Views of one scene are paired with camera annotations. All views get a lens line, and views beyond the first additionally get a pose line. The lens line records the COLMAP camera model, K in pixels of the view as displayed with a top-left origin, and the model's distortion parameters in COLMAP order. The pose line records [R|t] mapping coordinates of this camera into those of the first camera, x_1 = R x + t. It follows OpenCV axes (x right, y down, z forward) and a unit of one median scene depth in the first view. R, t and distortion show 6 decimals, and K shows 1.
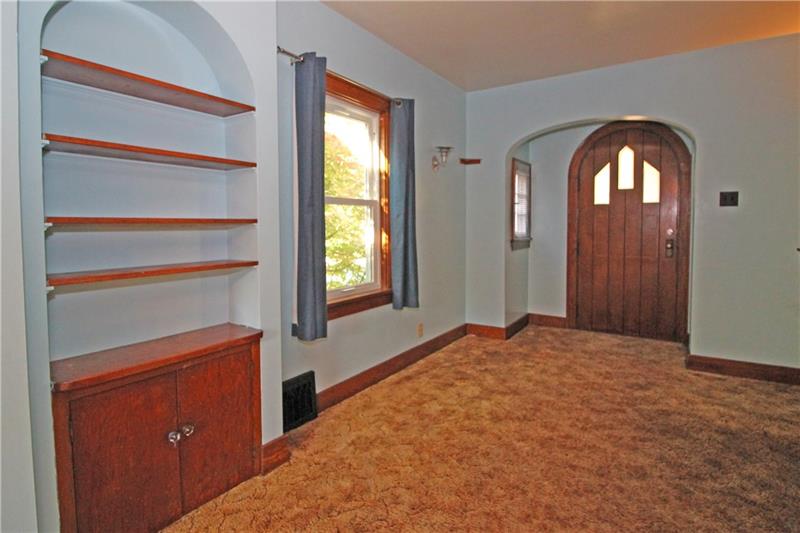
lens RADIAL K [[414.4, 0, 402.1], [0, 414.4, 243.2], [0, 0, 1]] dist [-0.001320, -0.000362]
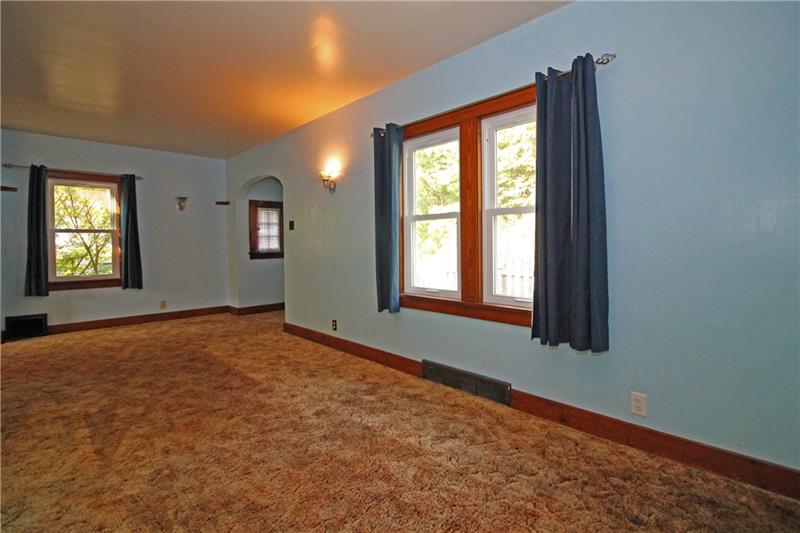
lens RADIAL K [[381.1, 0, 400.0], [0, 381.1, 255.1], [0, 0, 1]] dist [-0.020172, -0.000561]
pose [[0.980562, -0.000829, -0.196209, 1.550321], [-0.001886, 0.999905, -0.013650, 0.028379], [0.196202, 0.013755, 0.980467, -0.402040]]
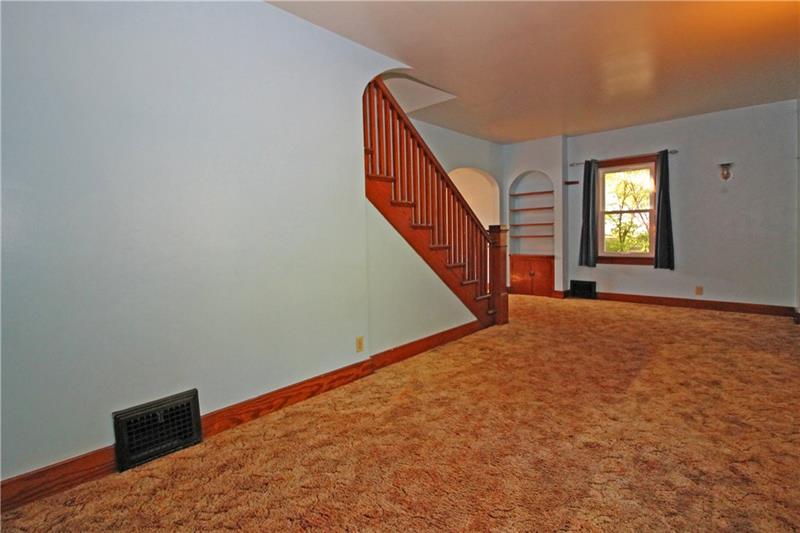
lens RADIAL K [[392.0, 0, 405.7], [0, 392.0, 252.0], [0, 0, 1]] dist [-0.002139, -0.001350]
pose [[-0.142681, 0.053799, -0.988306, 1.883568], [-0.018455, 0.998203, 0.057002, 0.009183], [0.989597, 0.026372, -0.141432, 0.156280]]
